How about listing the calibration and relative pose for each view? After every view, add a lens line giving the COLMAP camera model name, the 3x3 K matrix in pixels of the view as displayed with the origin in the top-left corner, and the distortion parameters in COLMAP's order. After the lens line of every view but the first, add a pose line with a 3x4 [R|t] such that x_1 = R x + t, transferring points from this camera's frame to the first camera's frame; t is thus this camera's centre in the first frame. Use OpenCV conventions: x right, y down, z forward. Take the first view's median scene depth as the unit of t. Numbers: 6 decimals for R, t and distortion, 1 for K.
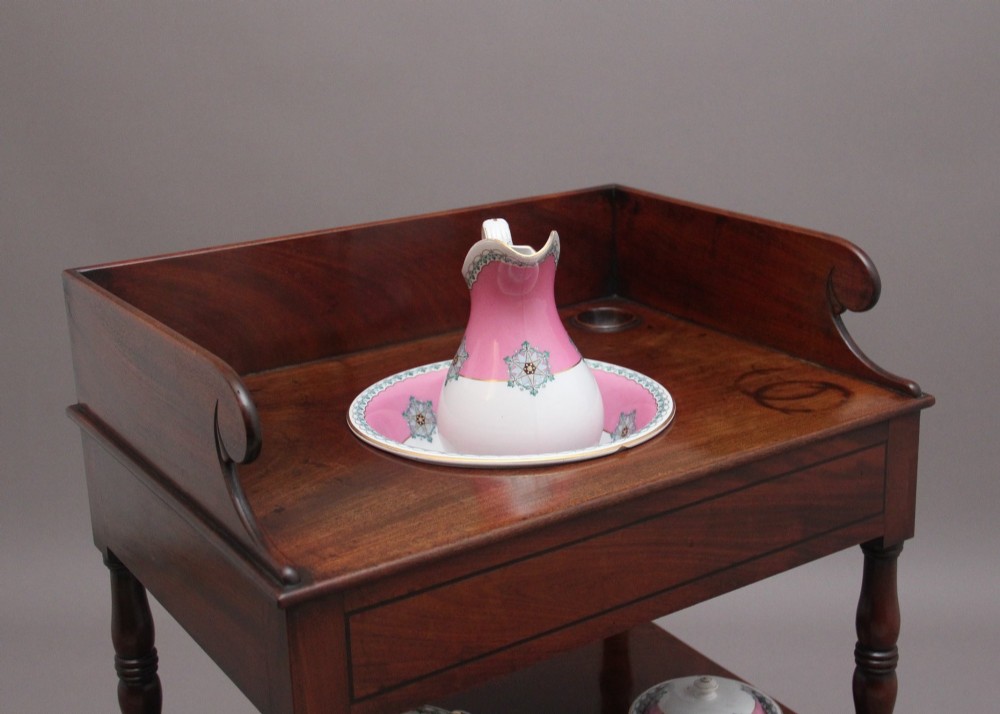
lens RADIAL K [[1432.2, 0, 546.3], [0, 1432.2, 370.7], [0, 0, 1]] dist [0.029365, 0.000000]
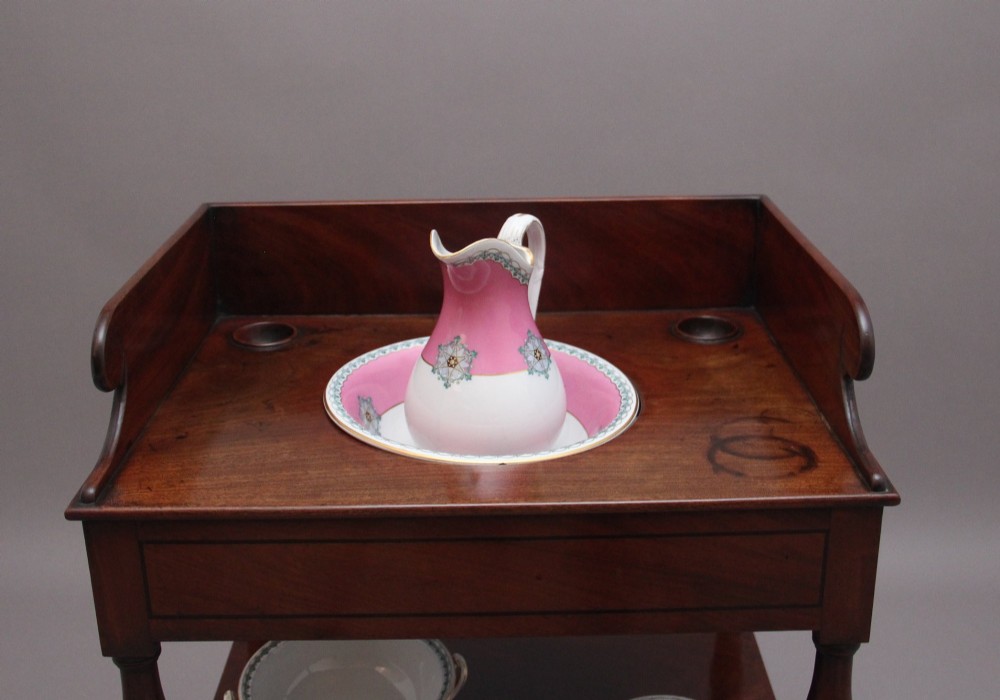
lens RADIAL K [[1187.3, 0, 508.2], [0, 1187.3, 308.8], [0, 0, 1]] dist [-0.086084, 0.000000]
pose [[0.828345, 0.192316, -0.526174, 0.441156], [-0.181778, 0.980680, 0.072268, -0.103934], [0.529906, 0.035784, 0.847301, 0.287457]]
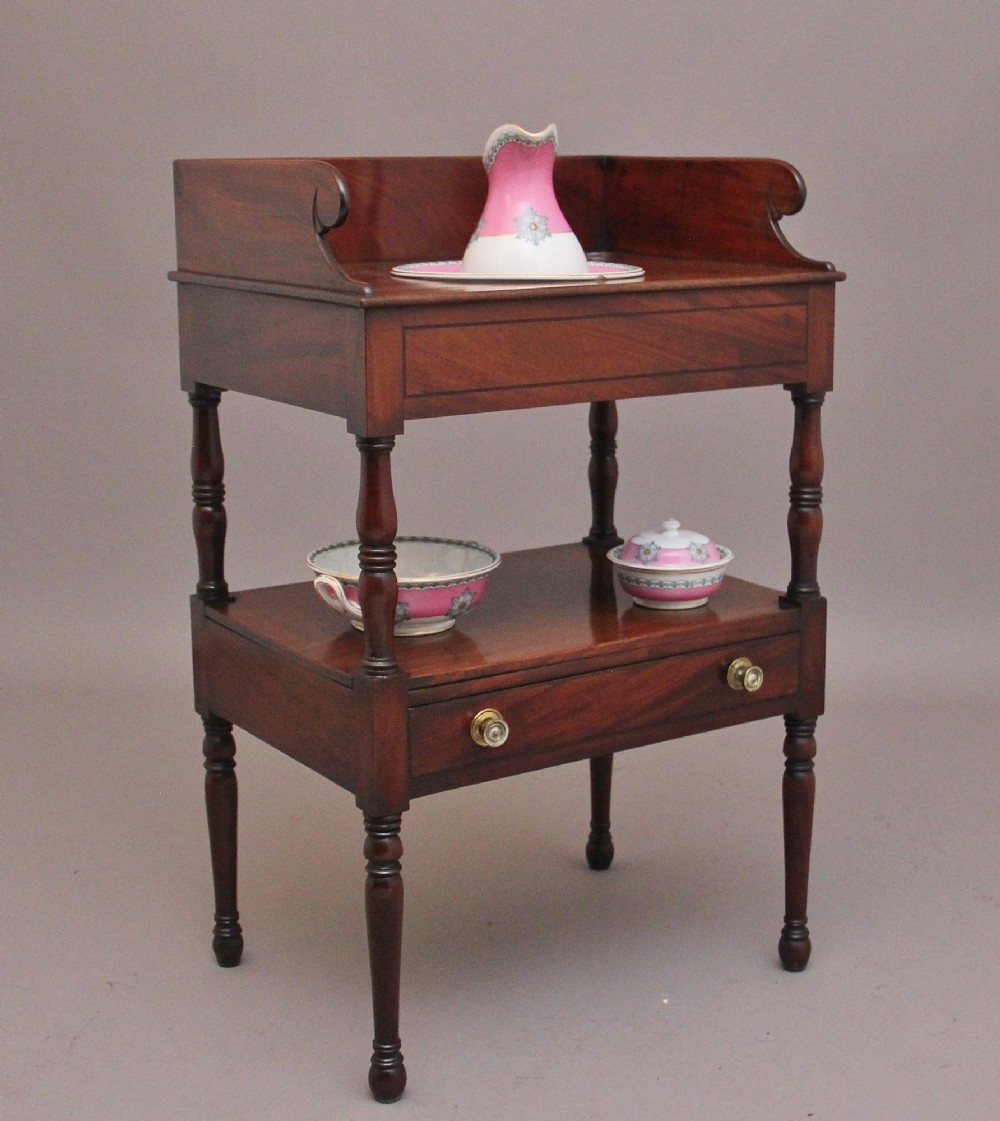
lens RADIAL K [[1945.1, 0, 562.1], [0, 1945.1, 606.8], [0, 0, 1]] dist [-0.086103, 0.000000]
pose [[0.999712, 0.022016, 0.009546, 0.005810], [-0.021208, 0.996749, -0.077732, 0.475737], [-0.011226, 0.077507, 0.996929, -0.736272]]
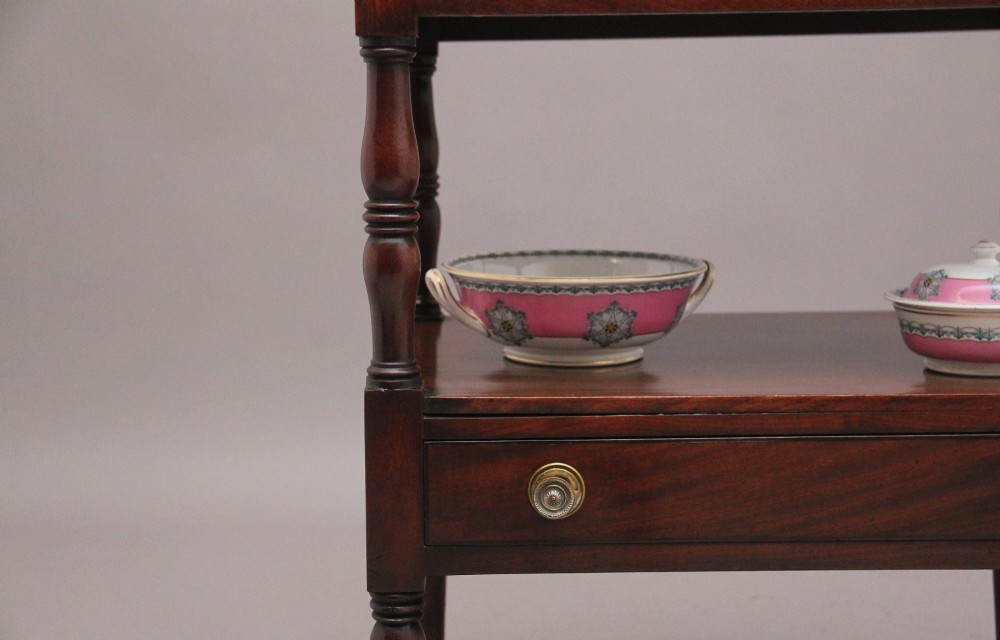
lens RADIAL K [[1588.6, 0, 508.0], [0, 1588.6, 341.4], [0, 0, 1]] dist [0.070696, 0.000000]
pose [[0.830424, 0.091294, -0.549601, 0.437197], [-0.183752, 0.976164, -0.115491, 0.478139], [0.525958, 0.196897, 0.827406, 0.145251]]
